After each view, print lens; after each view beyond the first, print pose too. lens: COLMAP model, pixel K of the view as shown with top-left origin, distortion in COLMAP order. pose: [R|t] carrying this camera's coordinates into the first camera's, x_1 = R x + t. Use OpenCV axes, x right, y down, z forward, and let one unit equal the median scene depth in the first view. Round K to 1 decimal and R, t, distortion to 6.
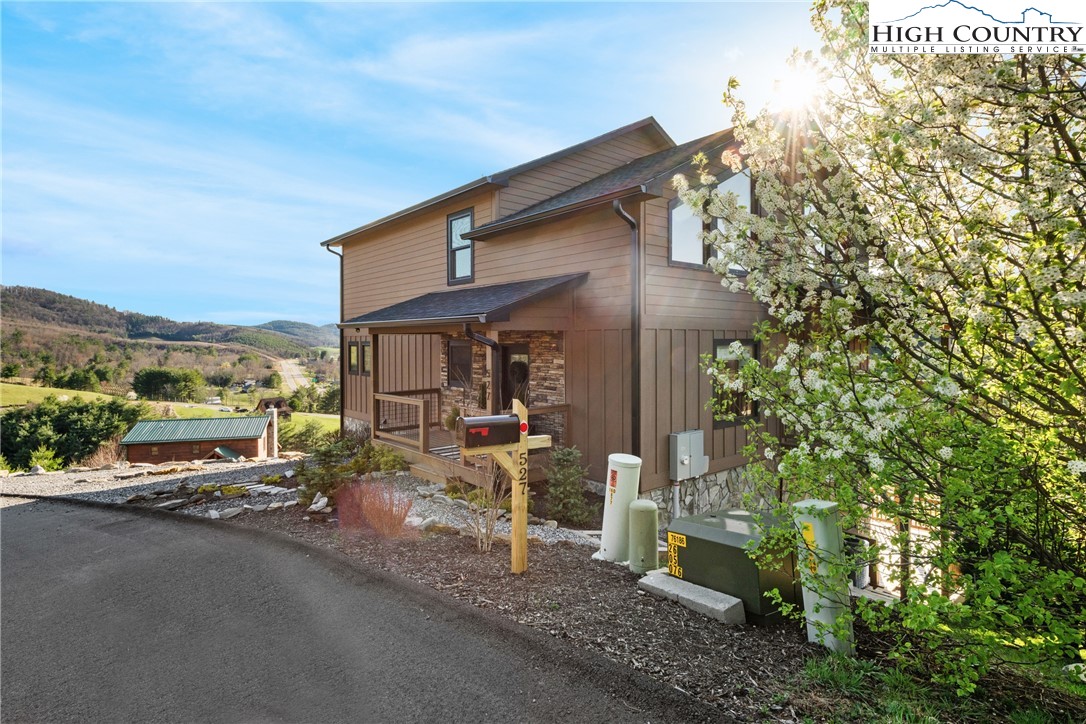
lens RADIAL K [[561.0, 0, 542.8], [0, 561.0, 355.4], [0, 0, 1]] dist [0.000924, 0.000004]
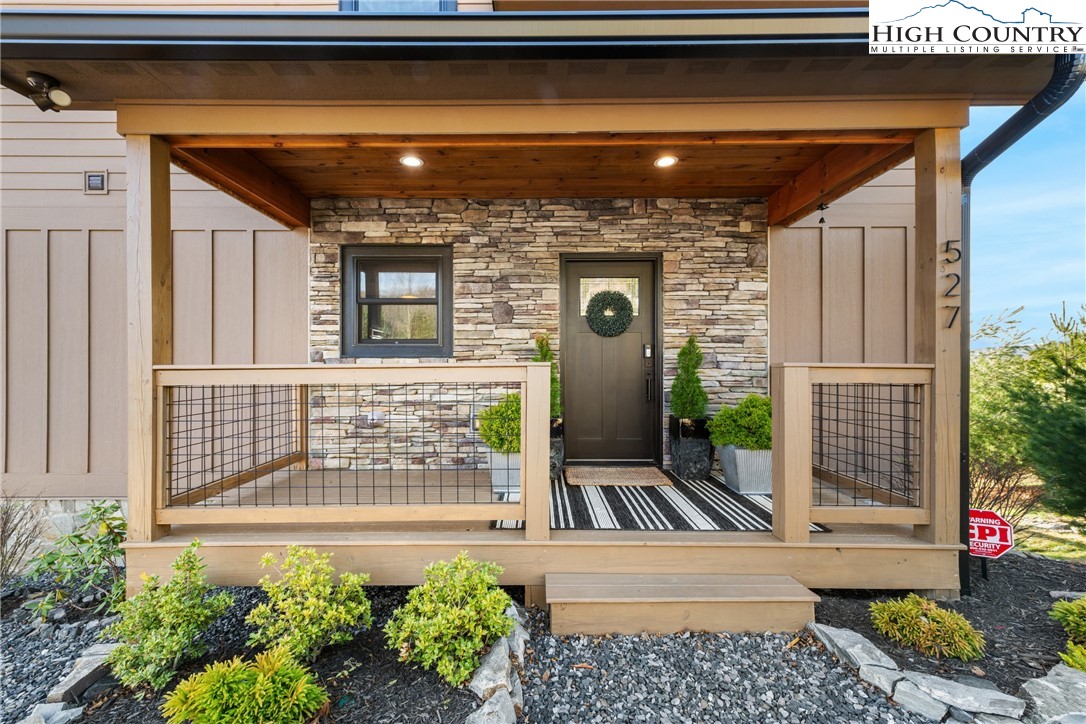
lens RADIAL K [[444.9, 0, 539.4], [0, 444.9, 369.0], [0, 0, 1]] dist [0.005103, 0.000136]
pose [[0.650035, 0.000293, 0.759904, -0.332724], [0.019749, 0.999656, -0.017279, 0.072907], [-0.759648, 0.026239, 0.649805, 0.710743]]
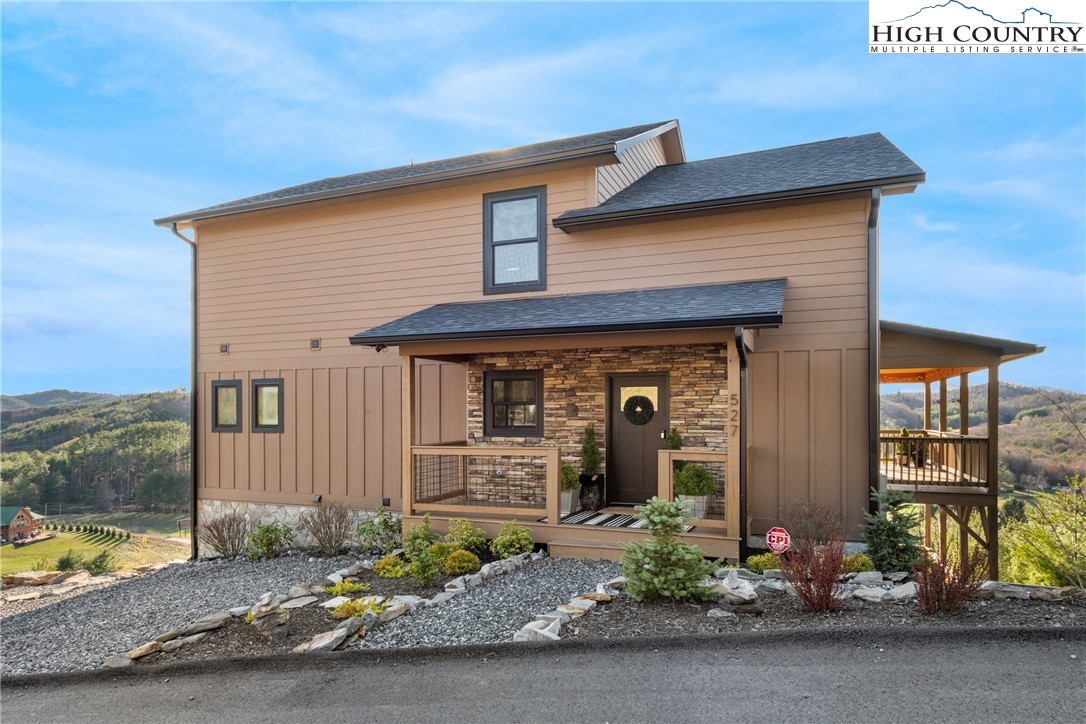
lens RADIAL K [[655.0, 0, 542.6], [0, 655.0, 416.1], [0, 0, 1]] dist [-0.005999, -0.000170]
pose [[0.885323, 0.000088, 0.464976, -0.502161], [0.011705, 0.999679, -0.022475, 0.049305], [-0.464829, 0.025340, 0.885038, 0.254022]]
